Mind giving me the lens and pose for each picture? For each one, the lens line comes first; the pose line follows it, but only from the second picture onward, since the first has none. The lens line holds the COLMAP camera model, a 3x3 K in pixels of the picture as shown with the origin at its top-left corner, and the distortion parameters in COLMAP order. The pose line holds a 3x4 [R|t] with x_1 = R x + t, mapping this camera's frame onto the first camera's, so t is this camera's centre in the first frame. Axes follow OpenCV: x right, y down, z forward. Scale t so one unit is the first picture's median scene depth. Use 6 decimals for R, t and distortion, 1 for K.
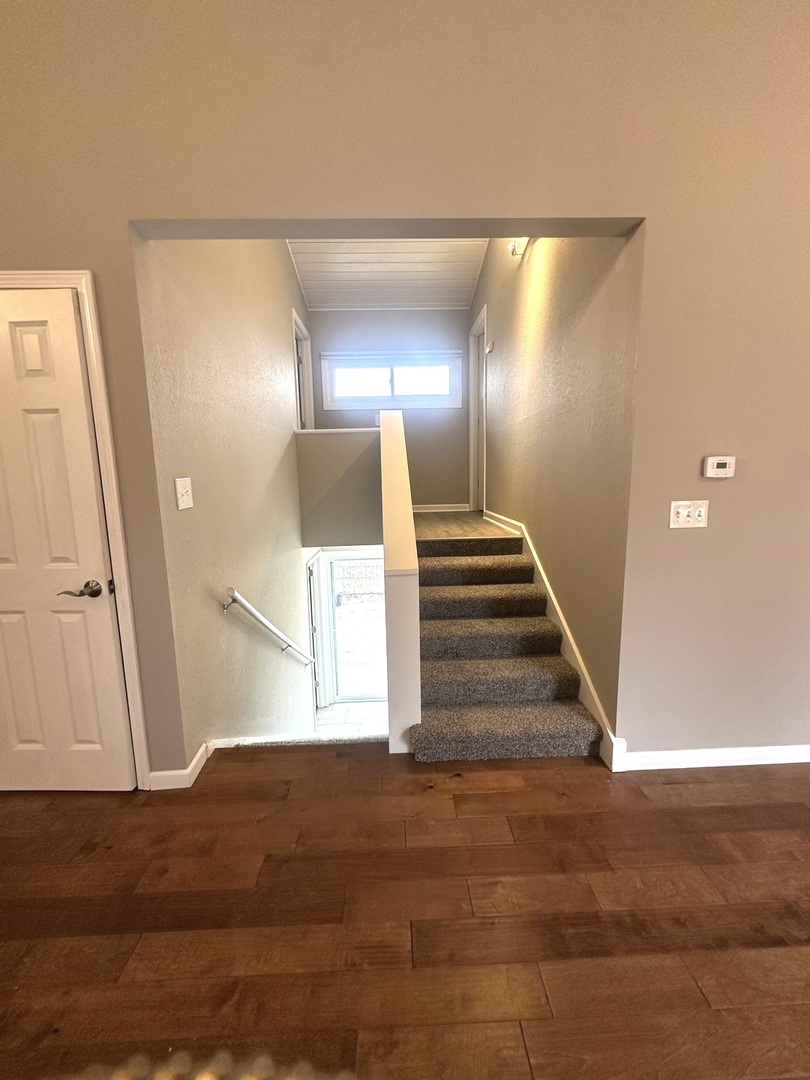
lens RADIAL K [[432.5, 0, 404.0], [0, 432.5, 538.9], [0, 0, 1]] dist [-0.000424, -0.000107]
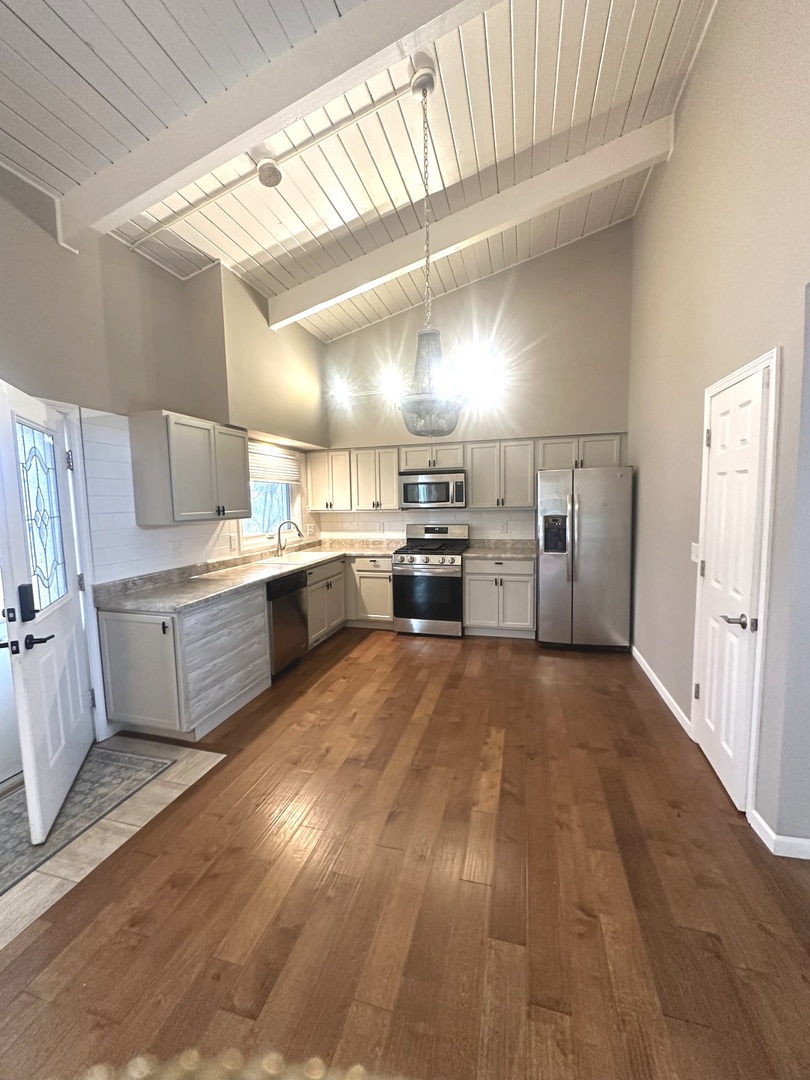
lens RADIAL K [[432.5, 0, 404.0], [0, 432.5, 538.2], [0, 0, 1]] dist [-0.000424, -0.000107]
pose [[-0.291432, 0.117651, -0.949329, 0.804522], [-0.117847, 0.980433, 0.157683, -0.231521], [0.949305, 0.157829, -0.271865, 0.542835]]
